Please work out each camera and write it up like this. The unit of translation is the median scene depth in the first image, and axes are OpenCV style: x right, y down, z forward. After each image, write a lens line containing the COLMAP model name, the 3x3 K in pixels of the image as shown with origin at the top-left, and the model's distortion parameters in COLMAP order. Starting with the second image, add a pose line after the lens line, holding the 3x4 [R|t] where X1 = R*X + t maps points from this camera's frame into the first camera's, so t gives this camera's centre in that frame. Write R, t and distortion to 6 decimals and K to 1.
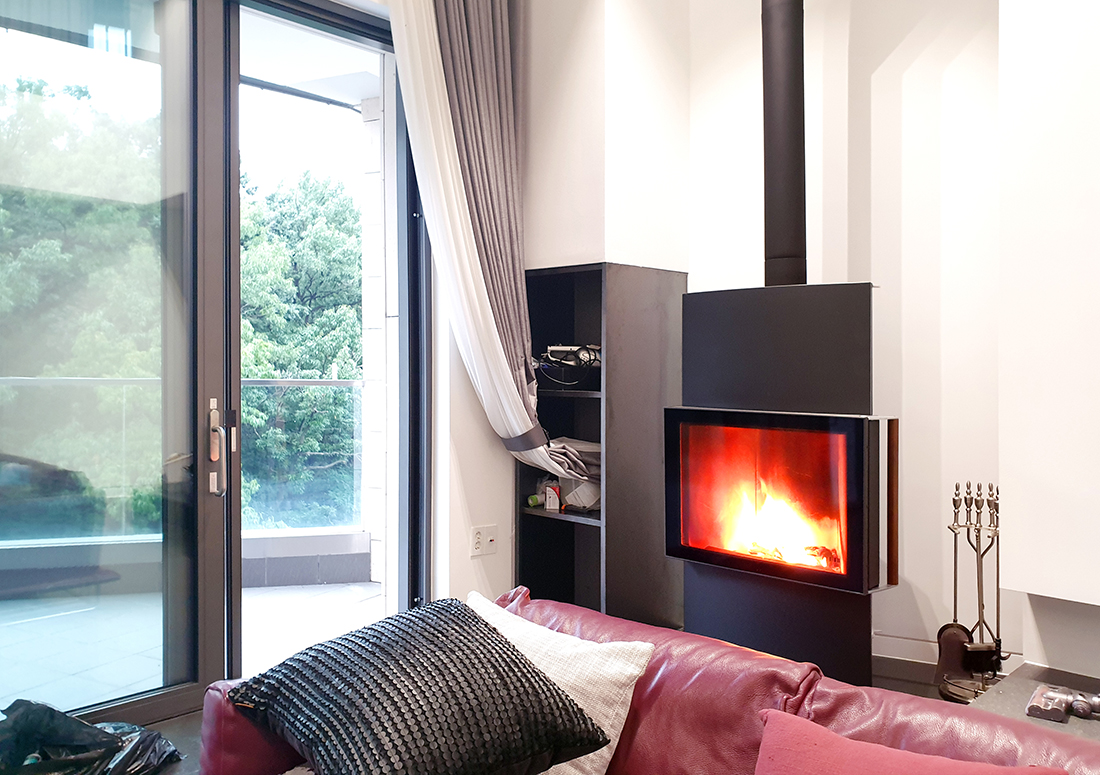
lens RADIAL K [[908.6, 0, 549.7], [0, 908.6, 358.7], [0, 0, 1]] dist [0.081076, -0.066193]
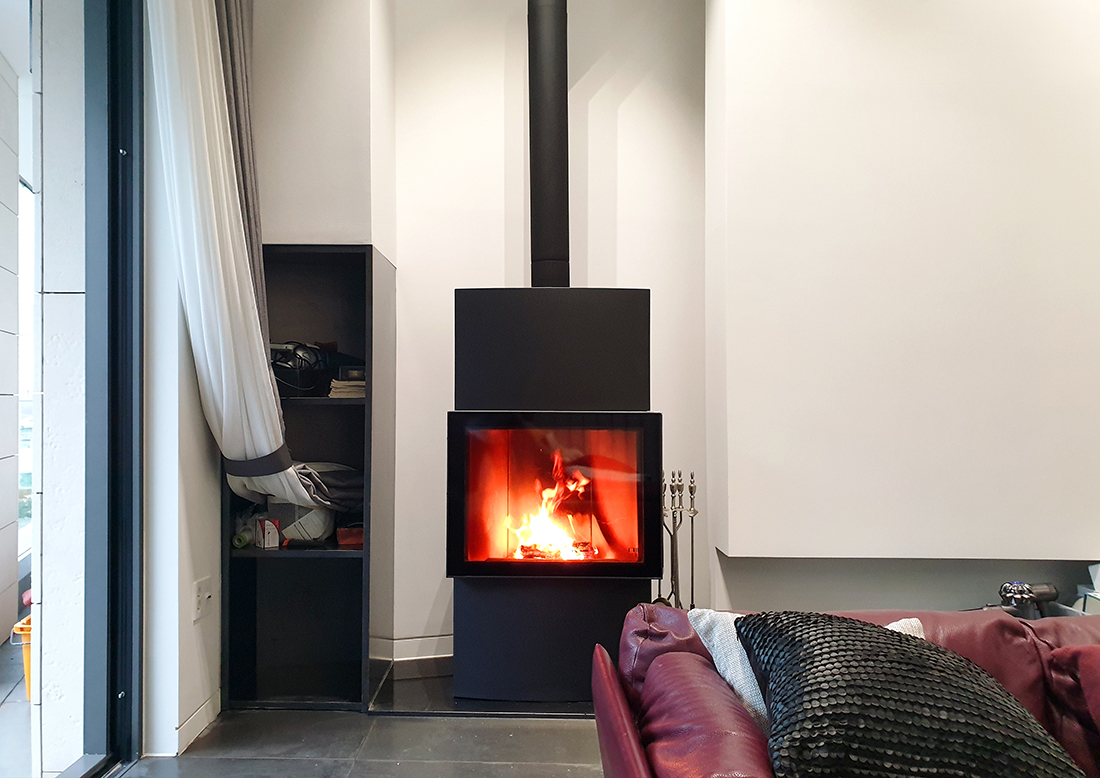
lens RADIAL K [[901.7, 0, 484.2], [0, 901.7, 389.4], [0, 0, 1]] dist [0.013690, 0.007999]
pose [[0.740813, -0.004258, 0.671697, -0.437825], [0.004986, 0.999987, 0.000839, 0.029811], [-0.671692, 0.002728, 0.740825, 0.315144]]
